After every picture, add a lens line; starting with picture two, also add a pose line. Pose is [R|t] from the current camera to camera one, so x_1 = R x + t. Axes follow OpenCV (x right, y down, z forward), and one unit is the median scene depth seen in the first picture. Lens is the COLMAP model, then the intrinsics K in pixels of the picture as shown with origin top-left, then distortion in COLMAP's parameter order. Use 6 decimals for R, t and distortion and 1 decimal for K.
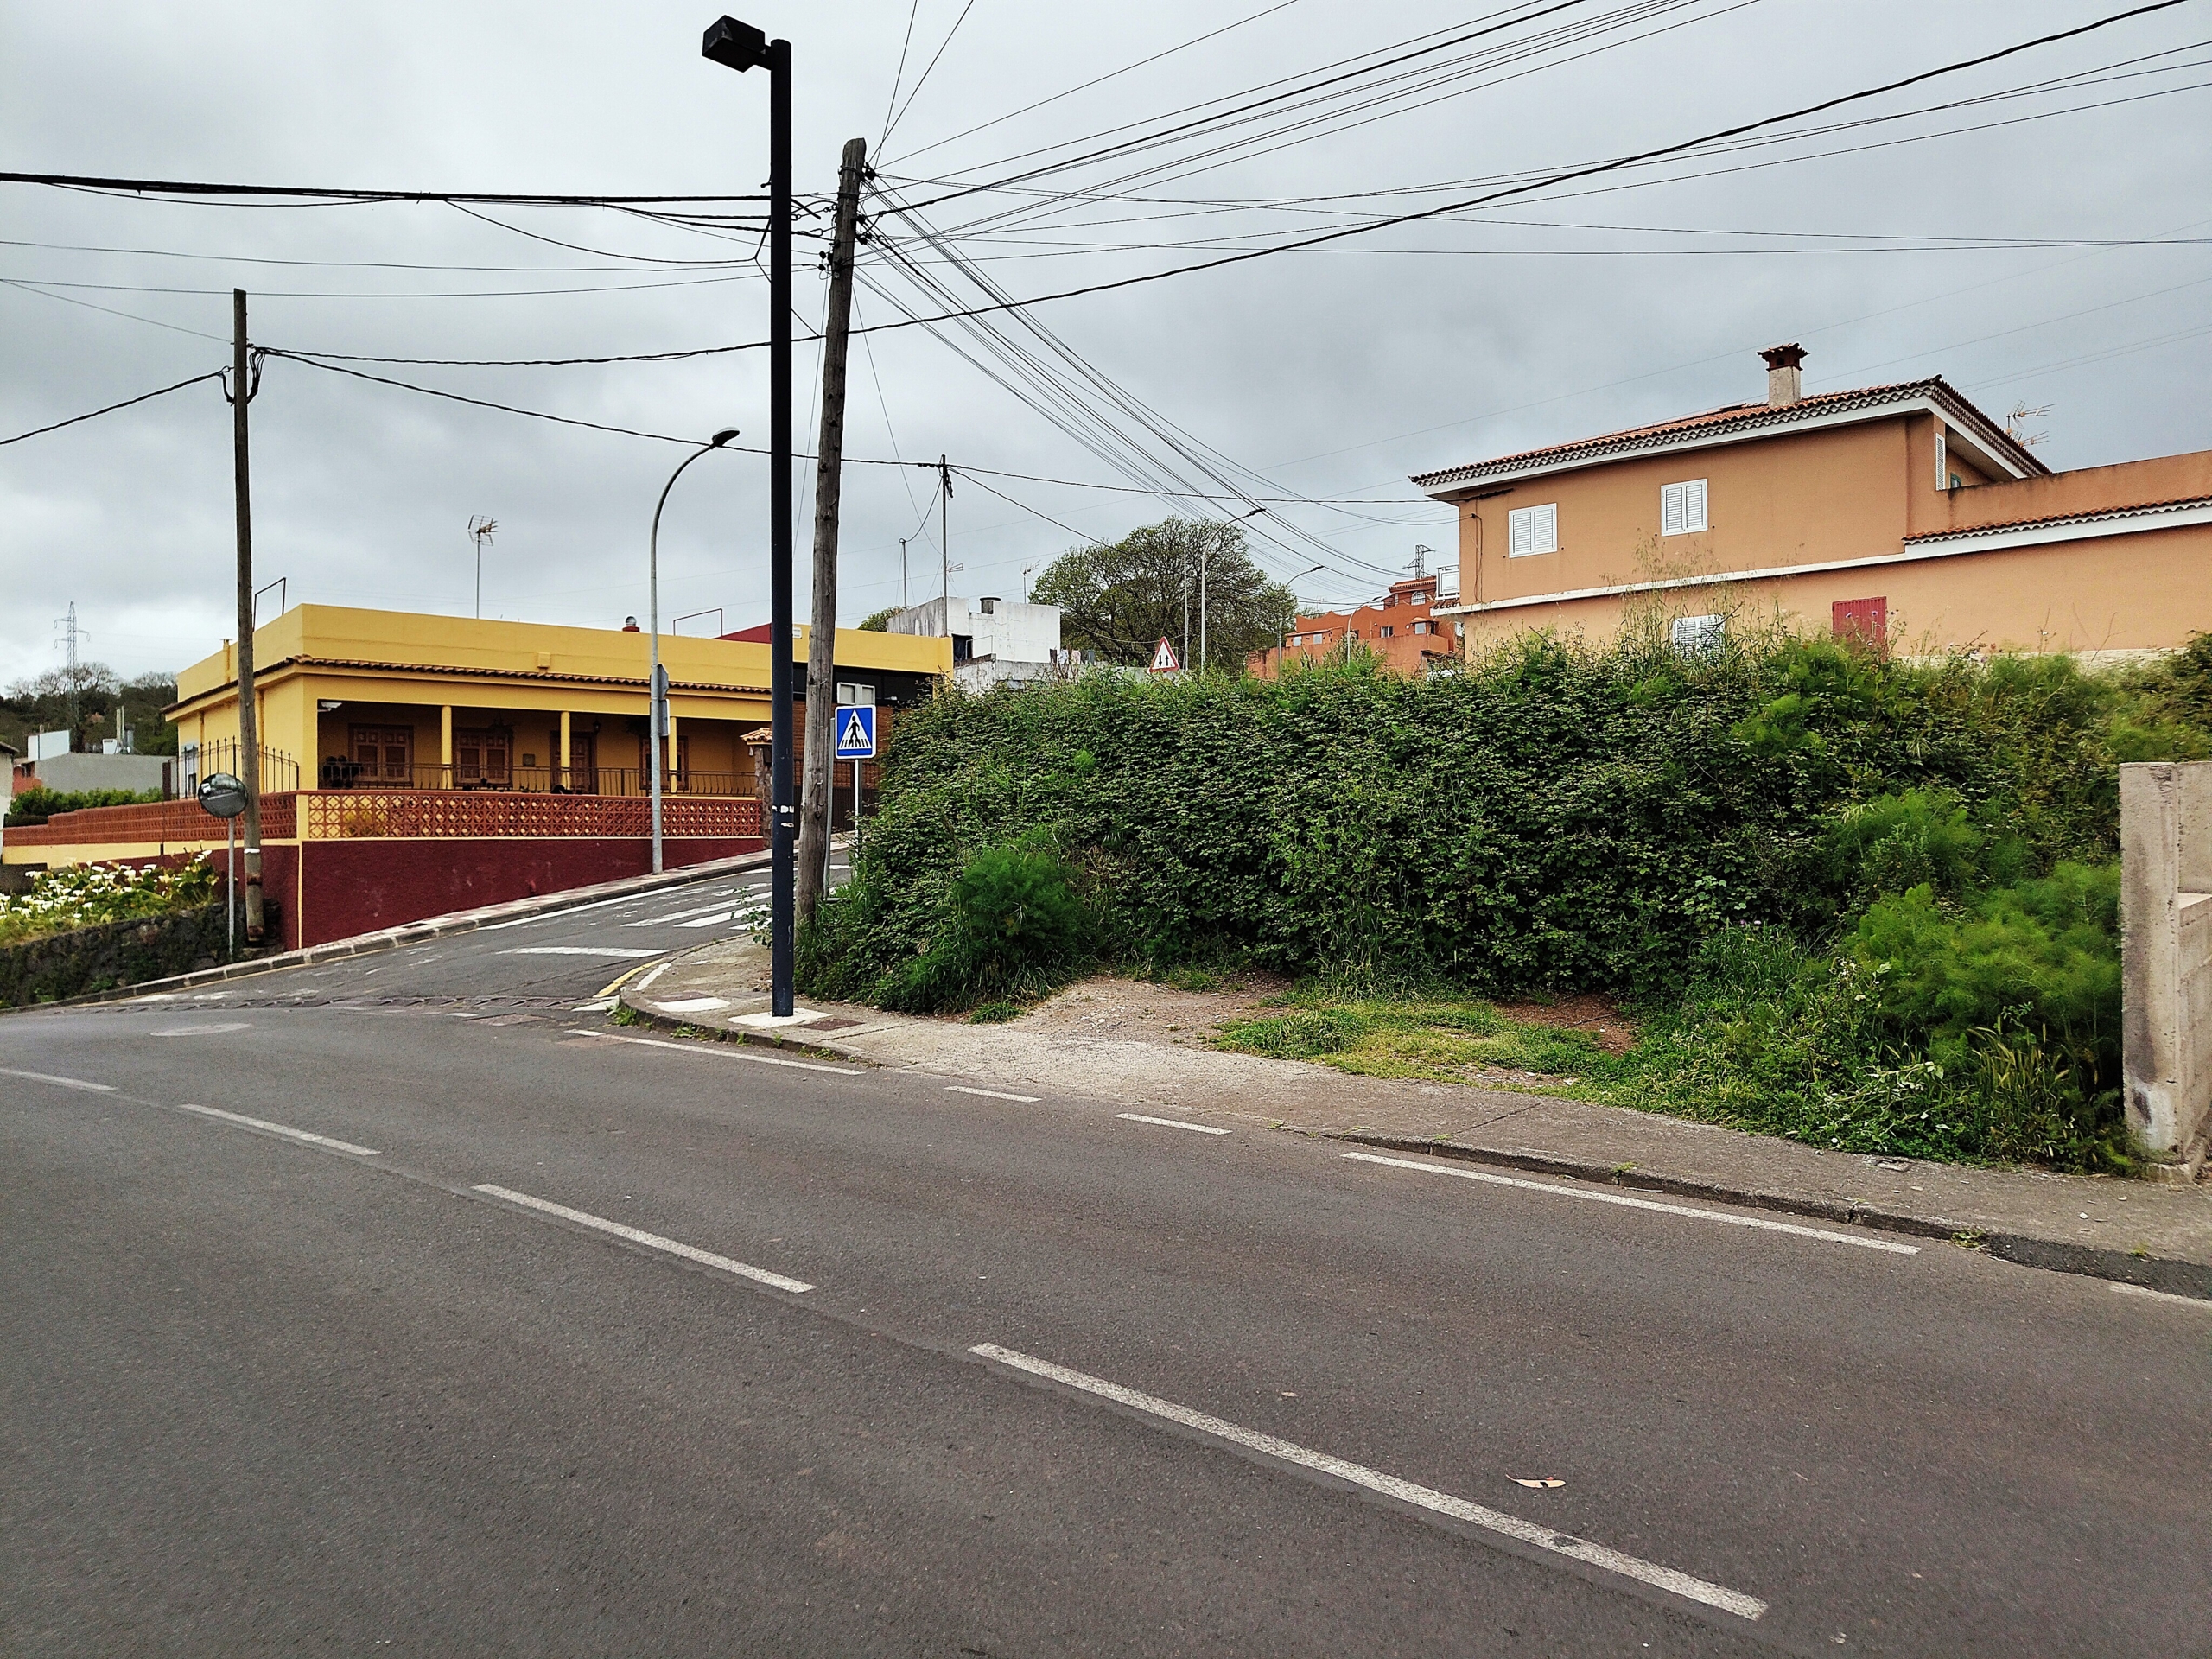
lens RADIAL K [[1497.2, 0, 1106.0], [0, 1497.2, 829.5], [0, 0, 1]] dist [0.005564, -0.001427]
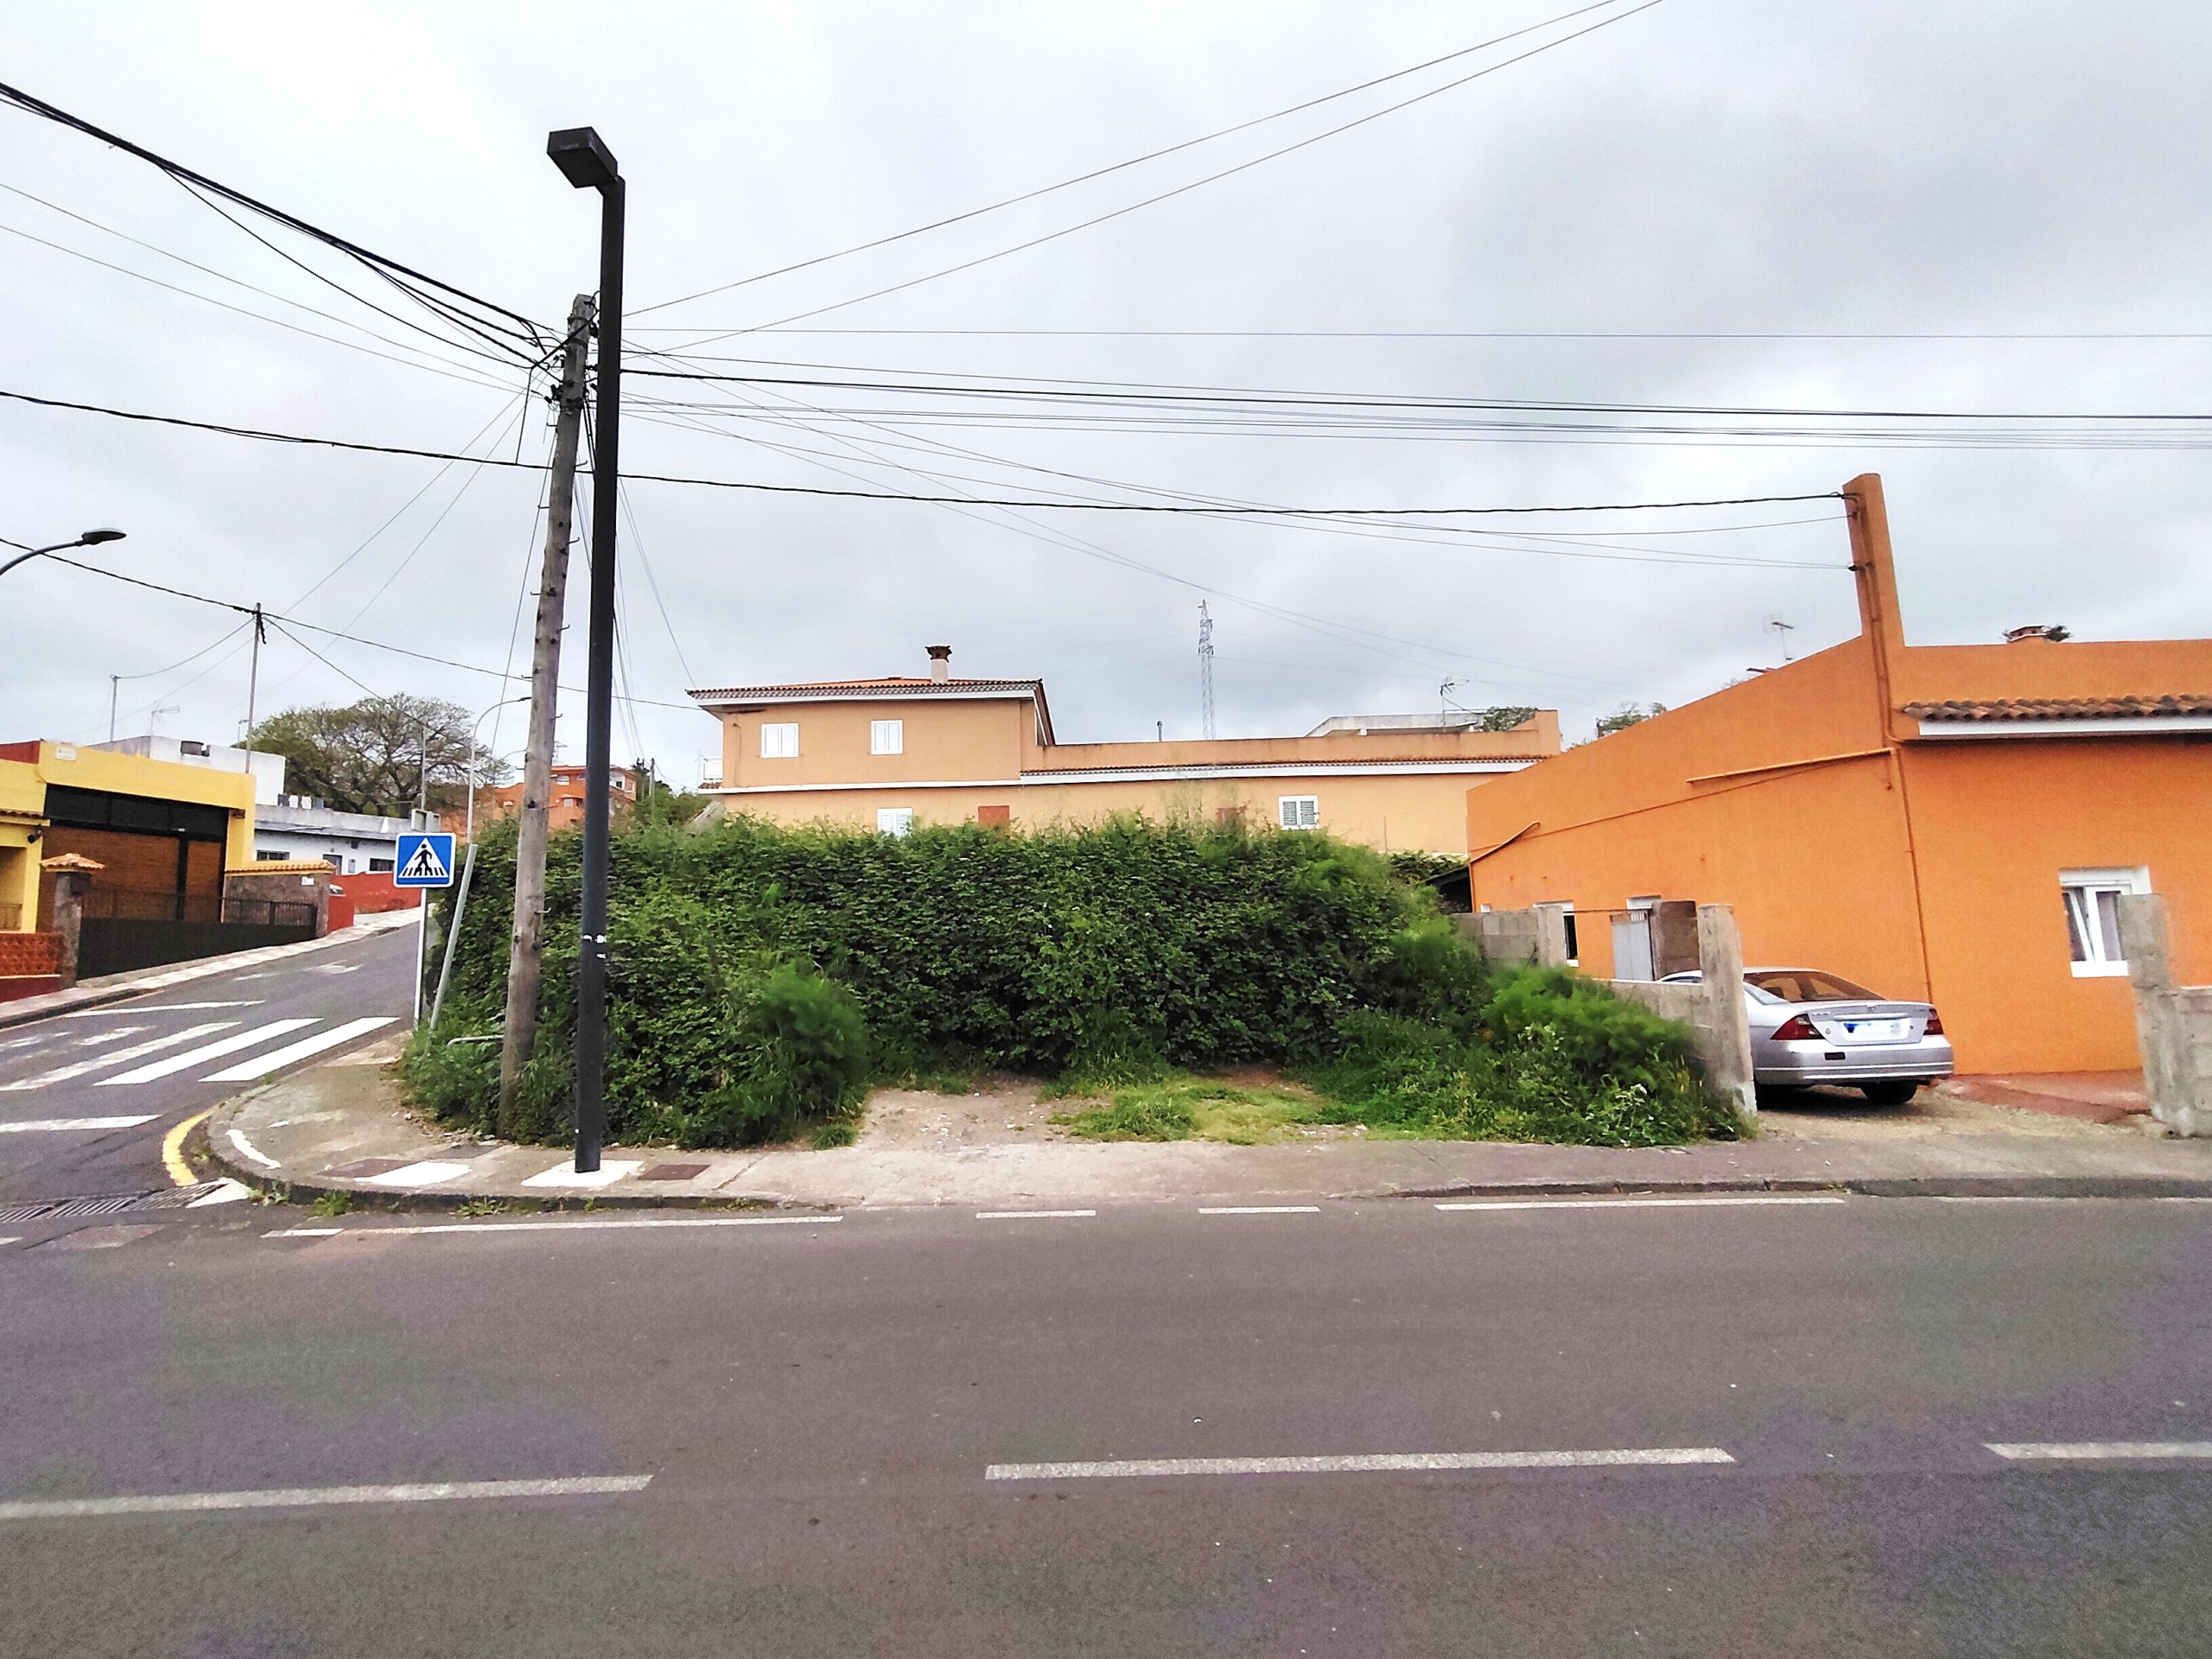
lens RADIAL K [[1018.5, 0, 1088.3], [0, 1018.5, 822.4], [0, 0, 1]] dist [-0.013567, 0.005602]
pose [[0.755379, 0.065953, 0.651961, -0.350761], [0.017182, 0.992587, -0.120318, -0.003560], [-0.655063, 0.102088, 0.748646, 0.286000]]
